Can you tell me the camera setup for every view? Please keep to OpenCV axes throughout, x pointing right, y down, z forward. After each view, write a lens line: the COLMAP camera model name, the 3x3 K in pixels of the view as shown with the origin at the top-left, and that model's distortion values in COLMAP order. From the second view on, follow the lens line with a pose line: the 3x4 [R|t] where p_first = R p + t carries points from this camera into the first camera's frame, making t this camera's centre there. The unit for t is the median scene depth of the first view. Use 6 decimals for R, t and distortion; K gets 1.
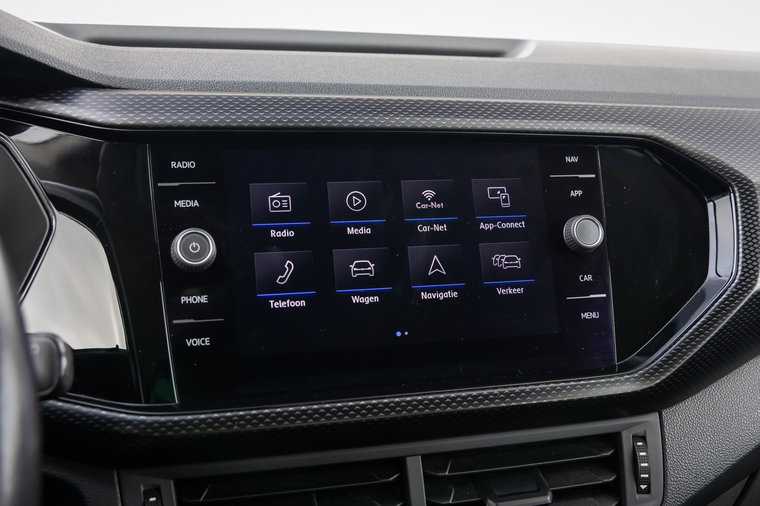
lens RADIAL K [[829.3, 0, 376.1], [0, 829.3, 254.3], [0, 0, 1]] dist [0.011835, 0.000000]
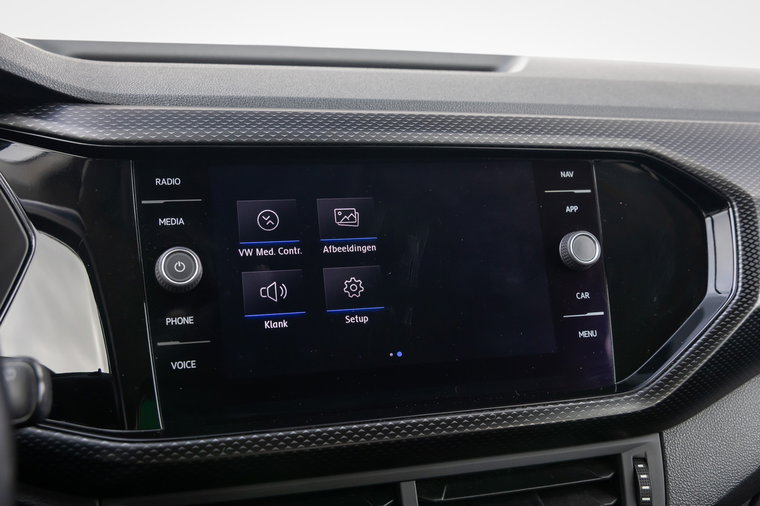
lens RADIAL K [[829.3, 0, 377.2], [0, 829.3, 255.4], [0, 0, 1]] dist [0.011835, 0.000000]
pose [[0.999893, -0.006768, 0.012982, -0.001354], [0.007057, 0.999726, -0.022304, 0.001572], [-0.012827, 0.022393, 0.999667, 0.028975]]
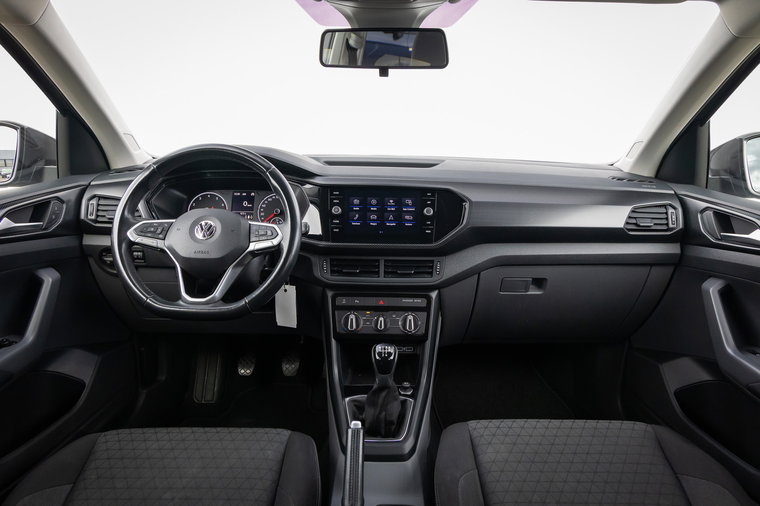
lens RADIAL K [[518.6, 0, 383.8], [0, 518.6, 247.0], [0, 0, 1]] dist [0.005345, -0.002559]
pose [[0.962488, 0.047583, -0.267118, 0.777307], [-0.055752, 0.998178, -0.023078, 0.235221], [0.265533, 0.037105, 0.963388, -1.633422]]
